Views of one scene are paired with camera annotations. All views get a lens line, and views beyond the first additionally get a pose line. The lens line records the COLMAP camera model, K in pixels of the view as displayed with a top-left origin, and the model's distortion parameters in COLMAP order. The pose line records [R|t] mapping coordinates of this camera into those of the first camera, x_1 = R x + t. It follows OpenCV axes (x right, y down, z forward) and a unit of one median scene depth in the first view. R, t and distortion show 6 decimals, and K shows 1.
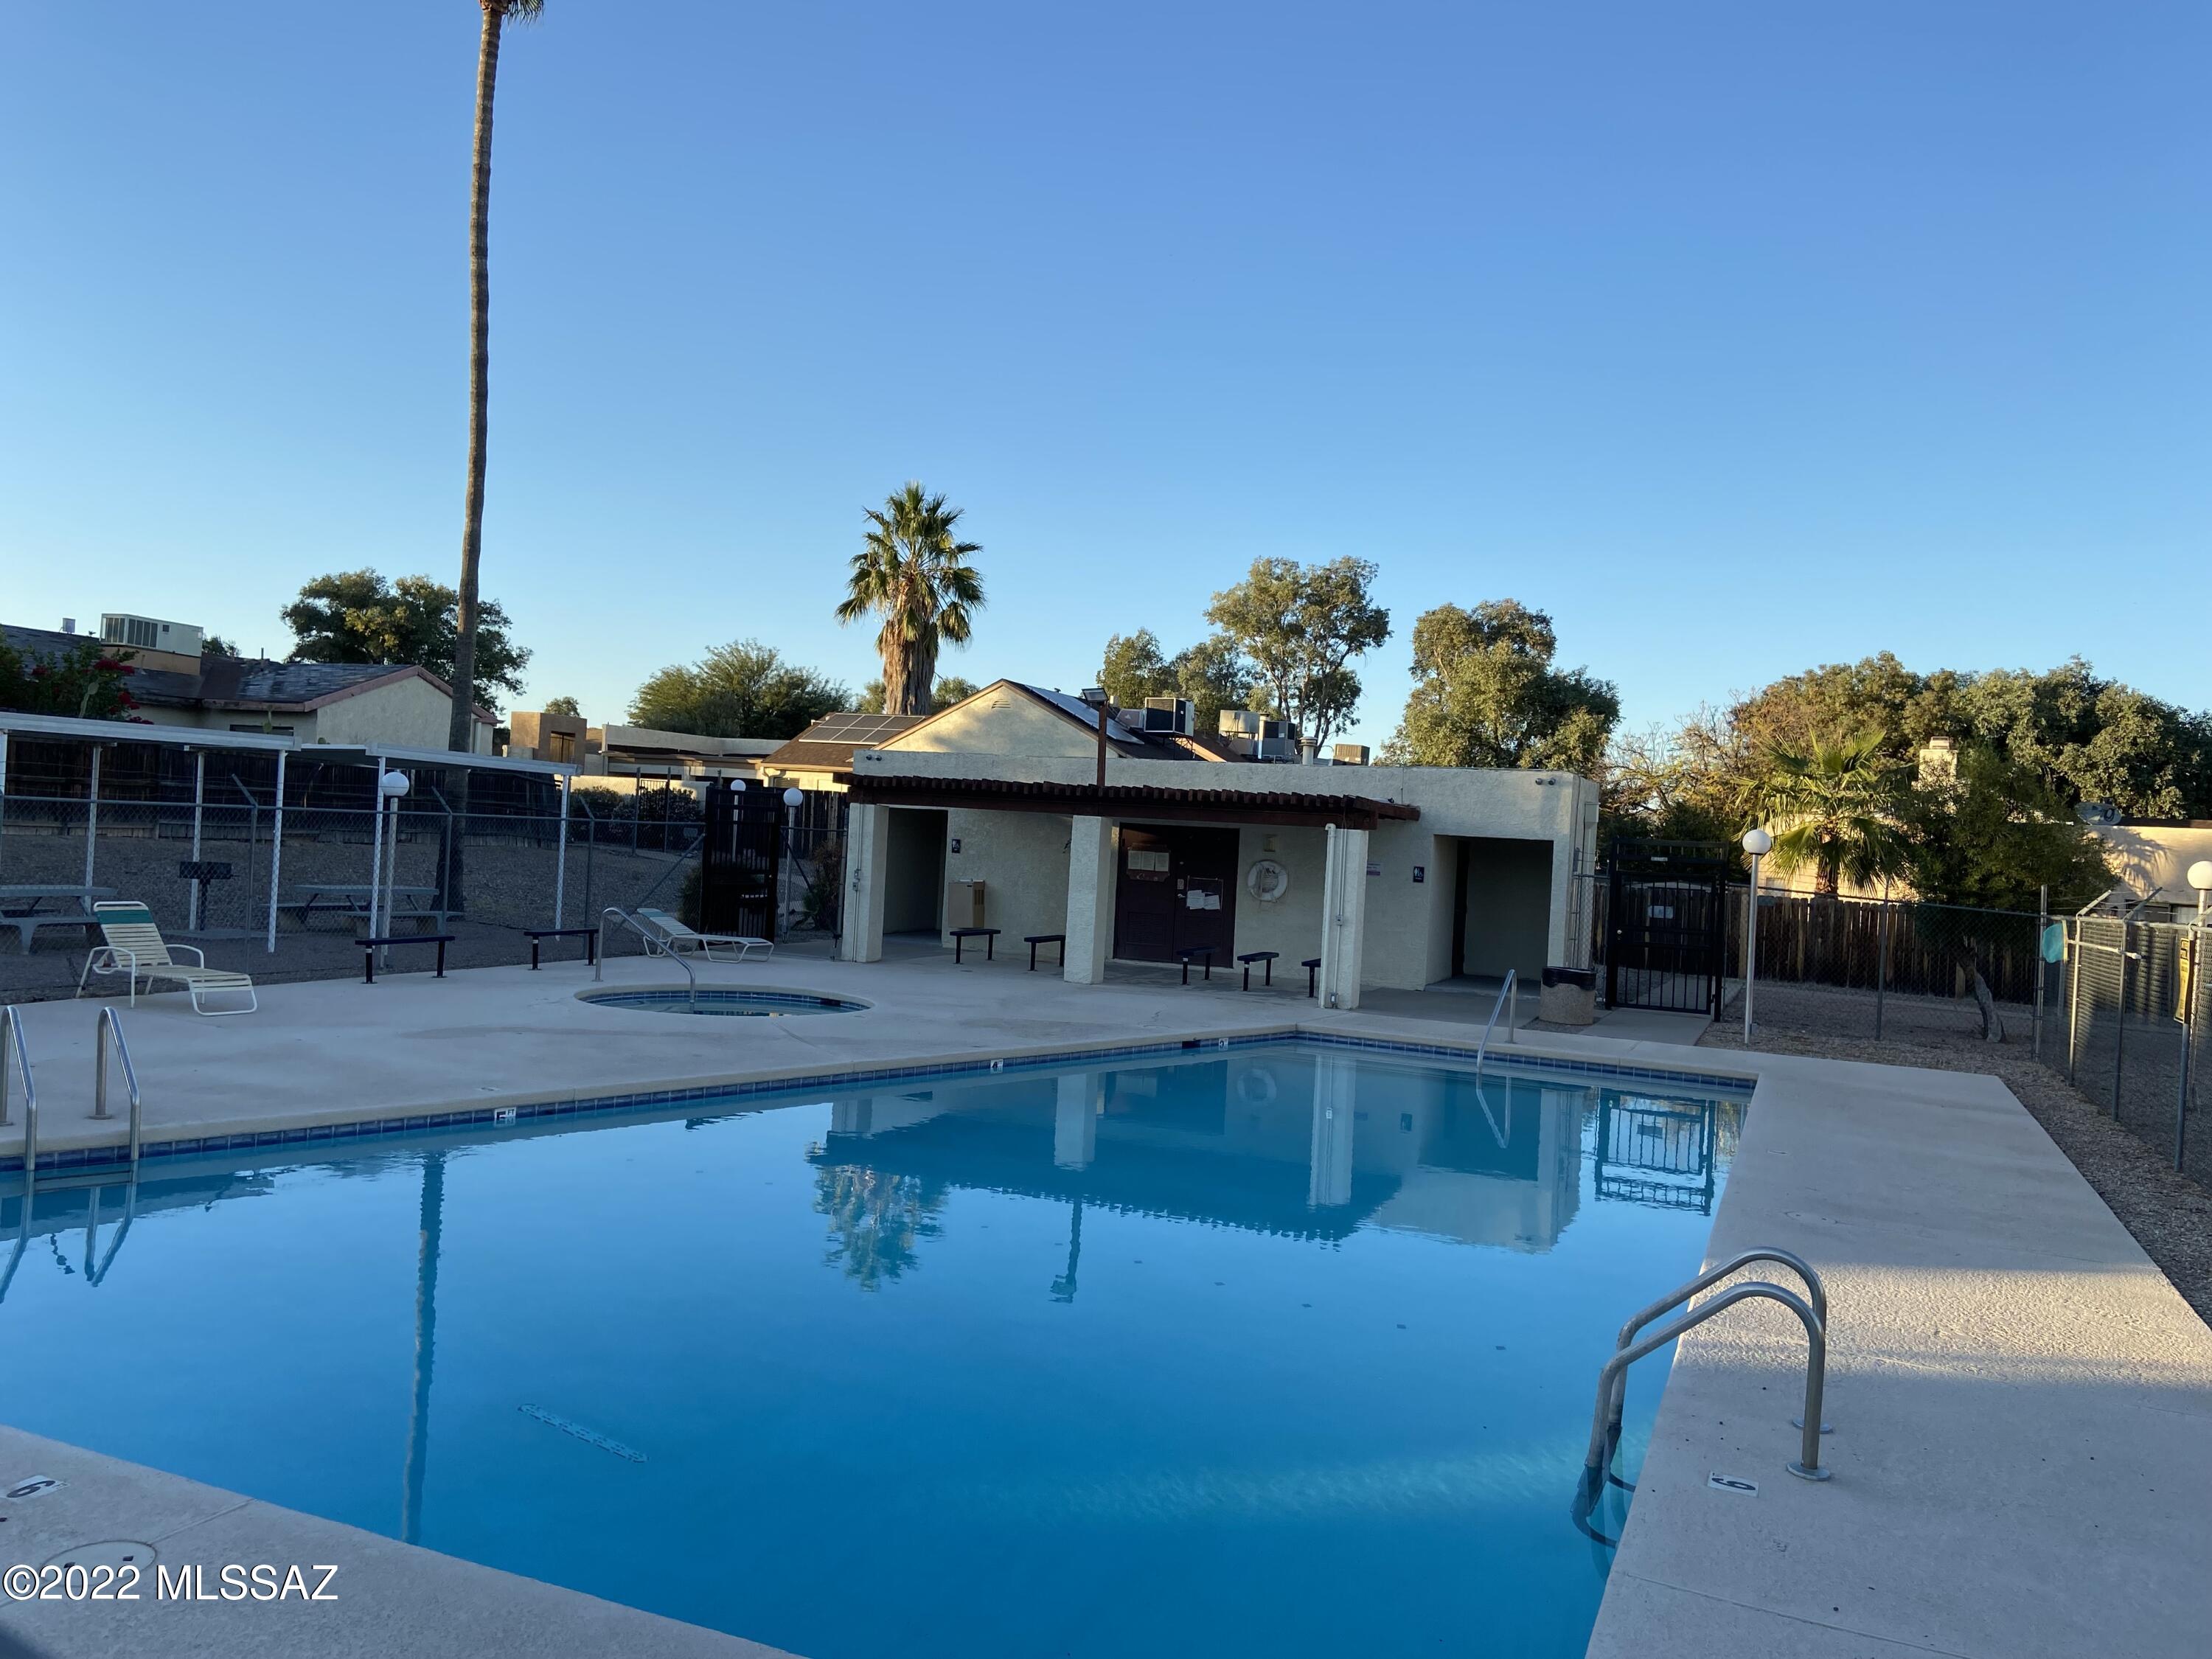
lens RADIAL K [[1666.8, 0, 1075.3], [0, 1666.8, 824.1], [0, 0, 1]] dist [0.125011, -0.147972]
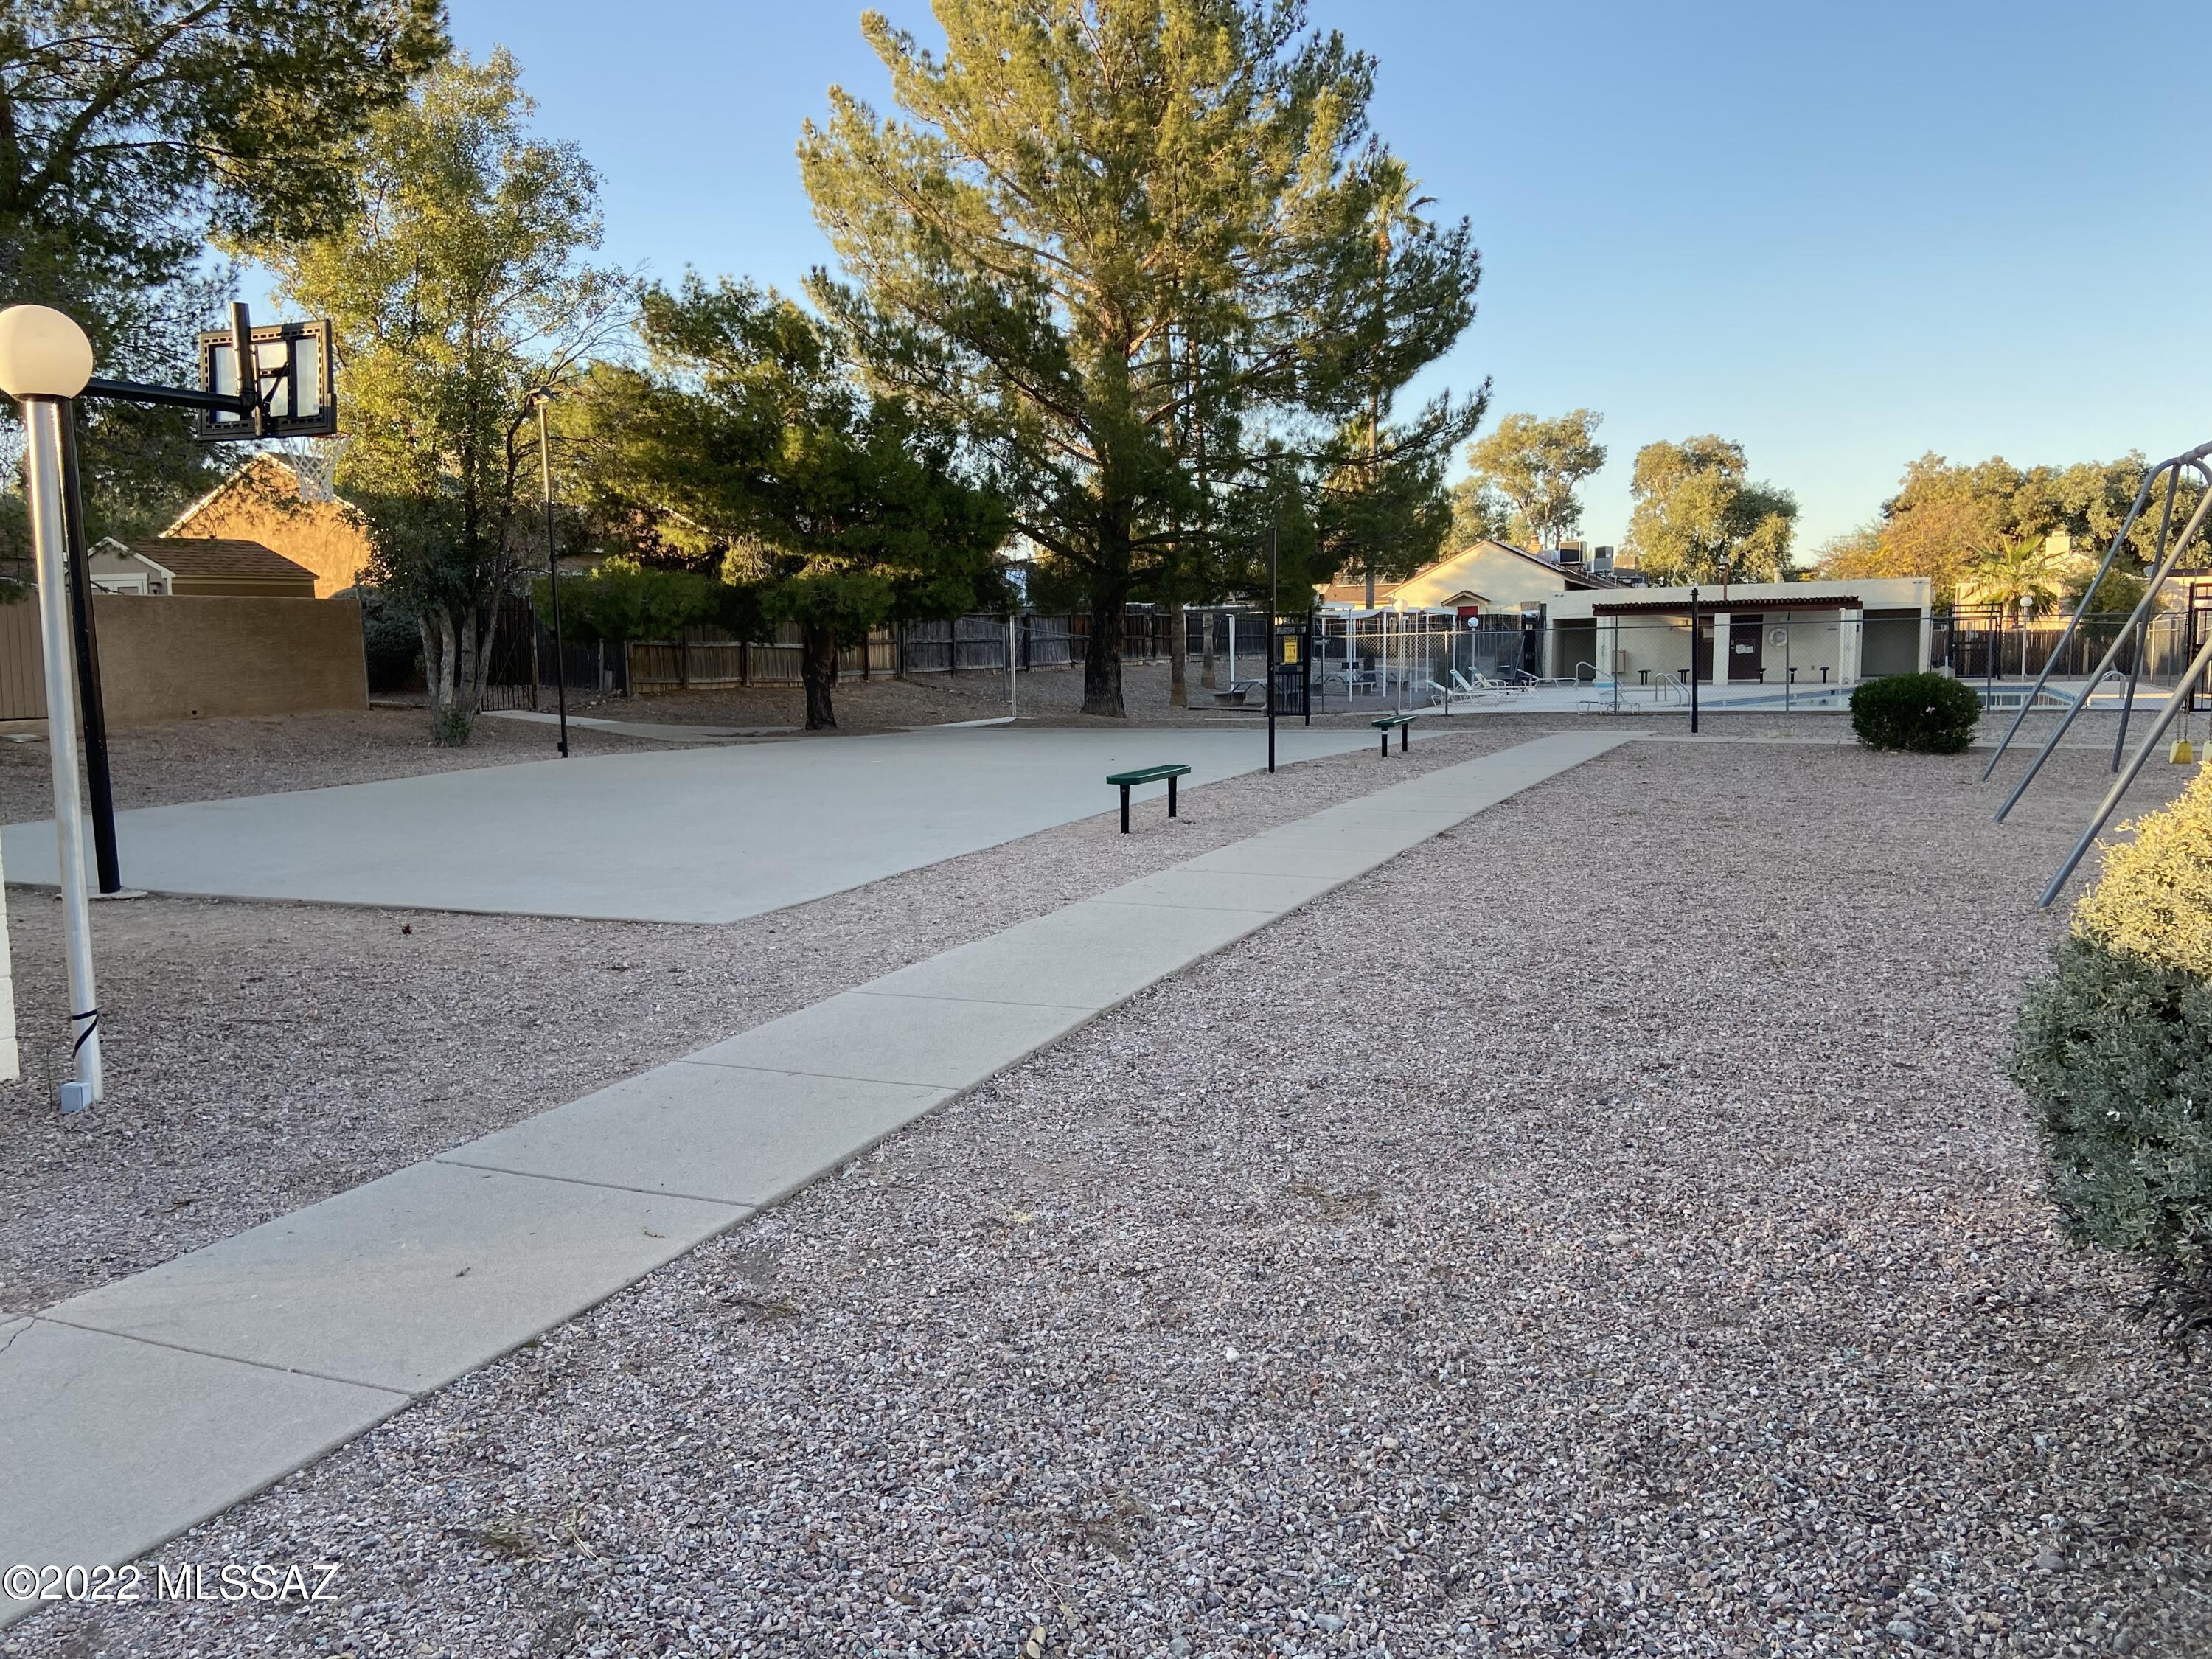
lens RADIAL K [[1666.8, 0, 1069.6], [0, 1666.8, 814.7], [0, 0, 1]] dist [0.125011, -0.147972]
pose [[0.997143, -0.071194, -0.025229, -0.278060], [0.073454, 0.991826, 0.104339, -0.012921], [0.017594, -0.105894, 0.994222, -0.452383]]
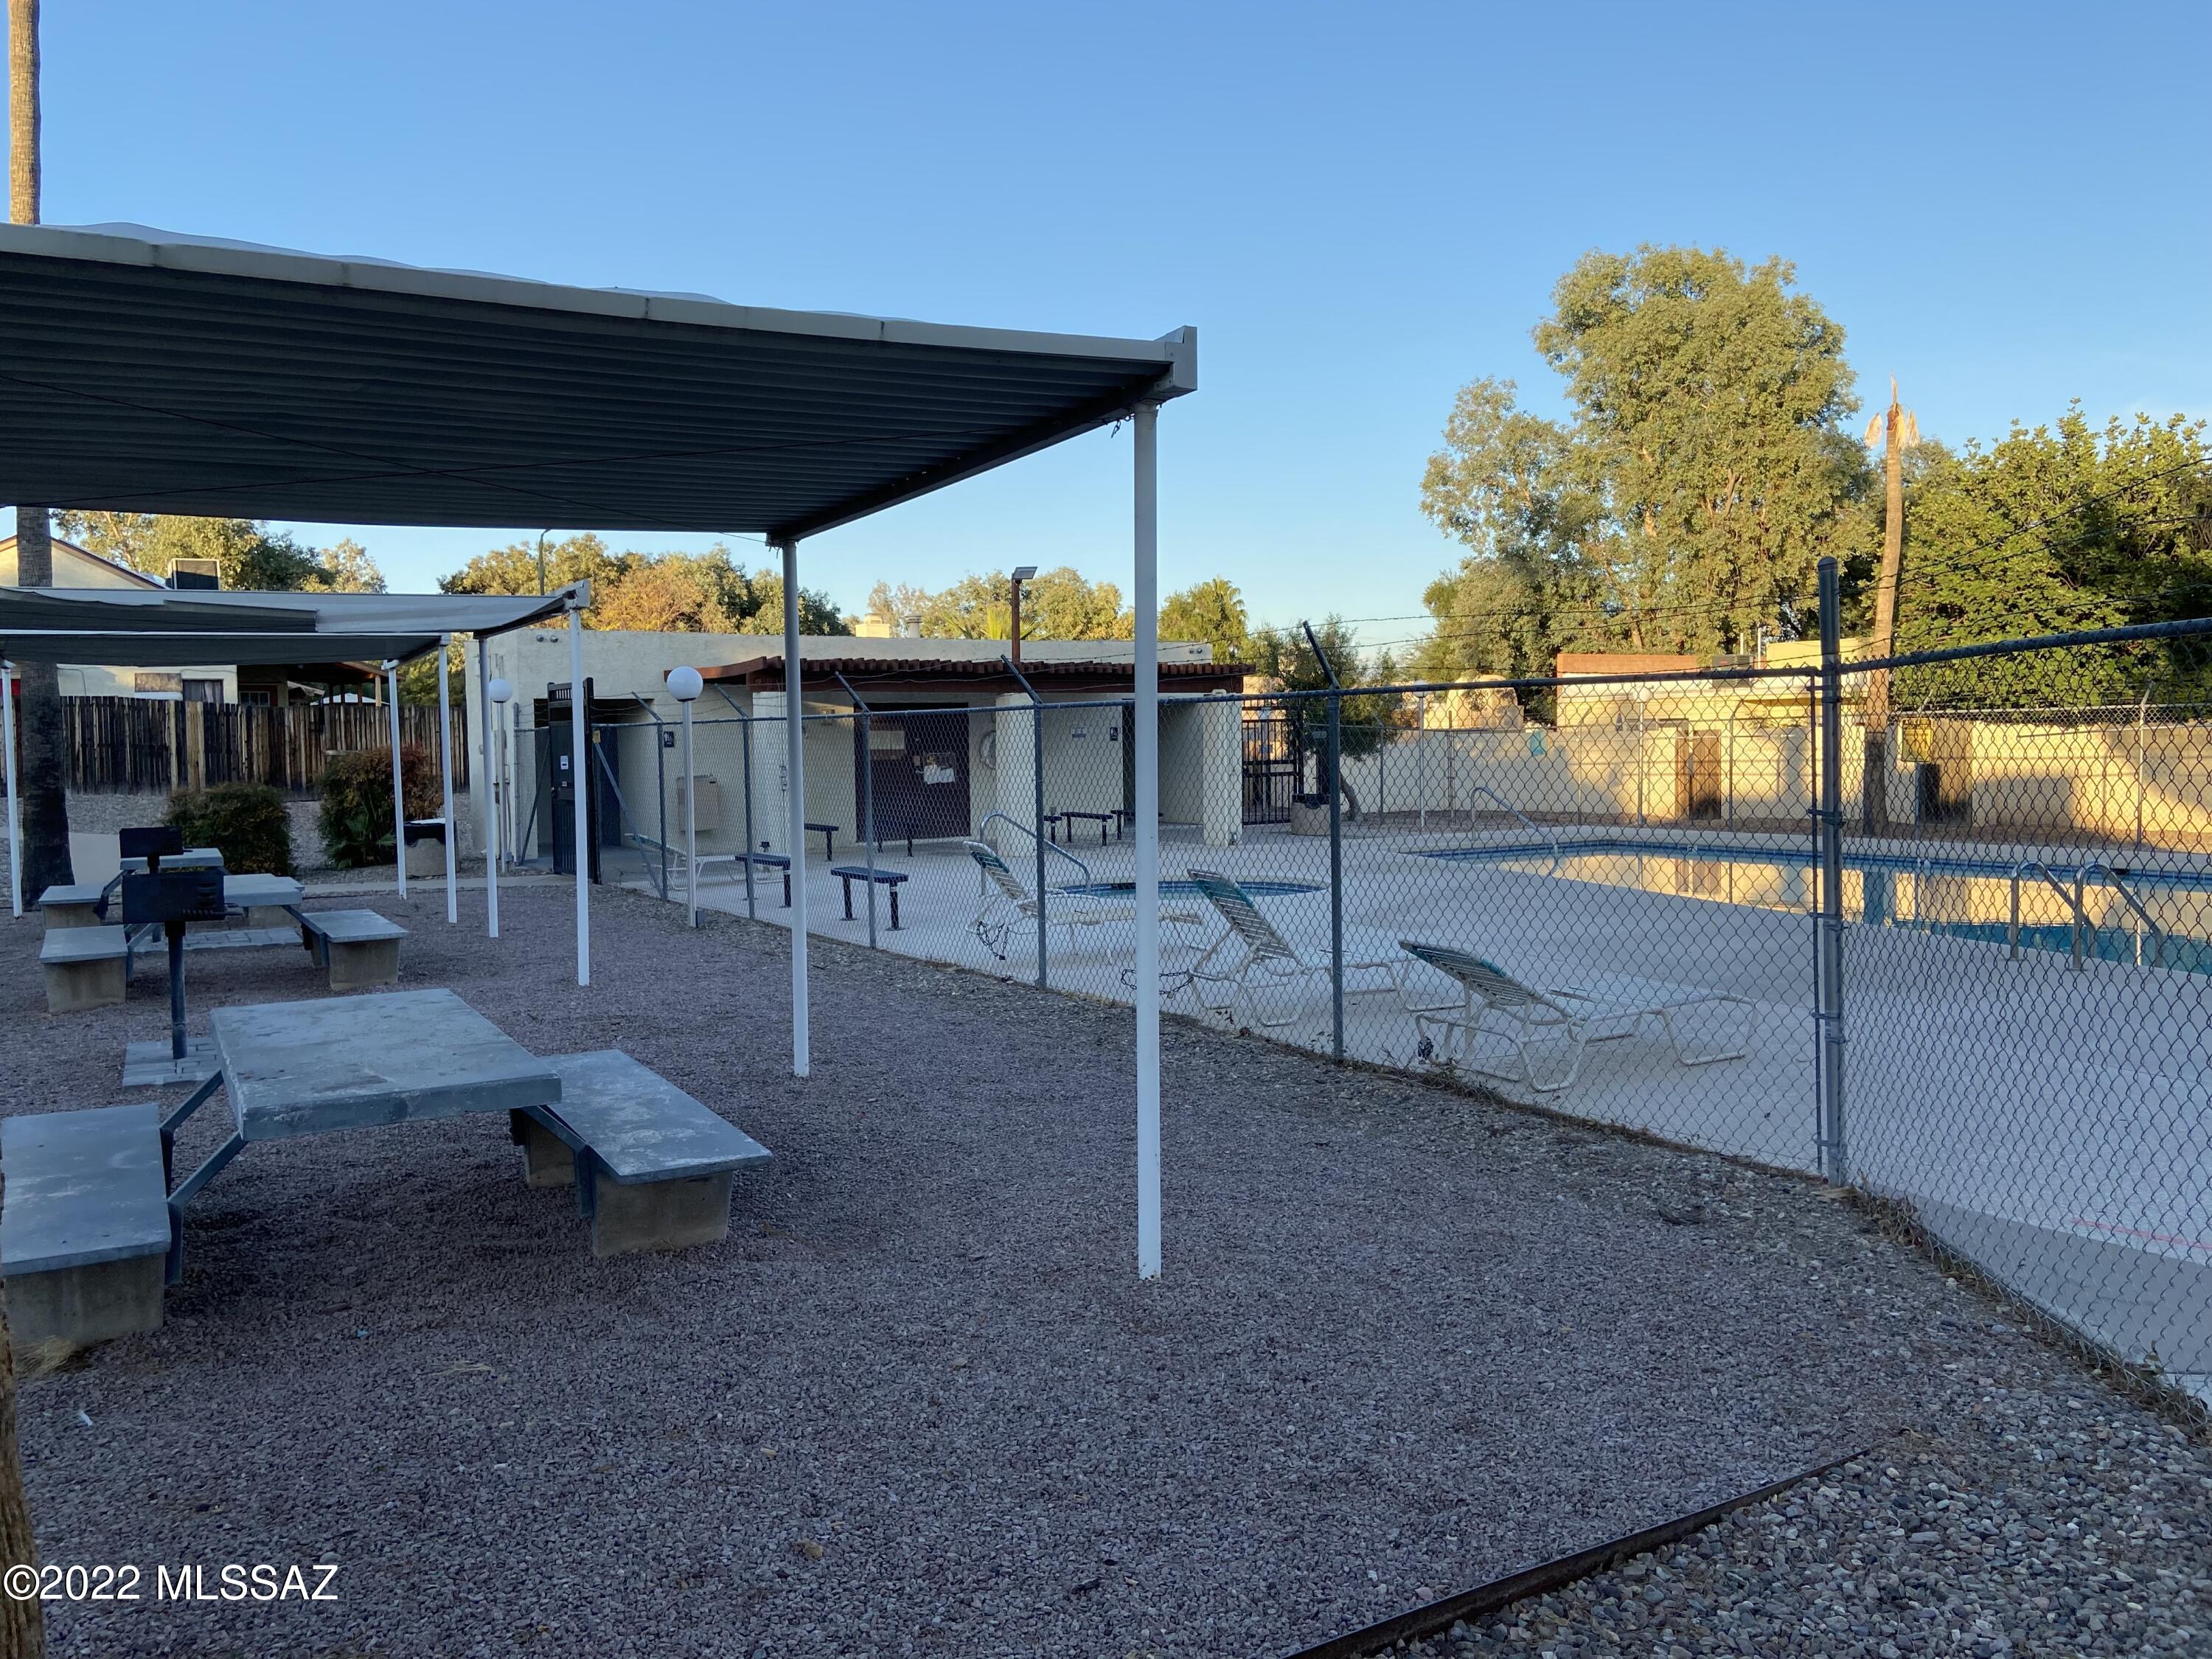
lens RADIAL K [[1666.8, 0, 1098.3], [0, 1666.8, 827.6], [0, 0, 1]] dist [0.125011, -0.147972]
pose [[0.560342, -0.105878, 0.821466, -0.264393], [0.042511, 0.994165, 0.099139, -0.007216], [-0.827169, -0.020630, 0.561574, 0.122286]]
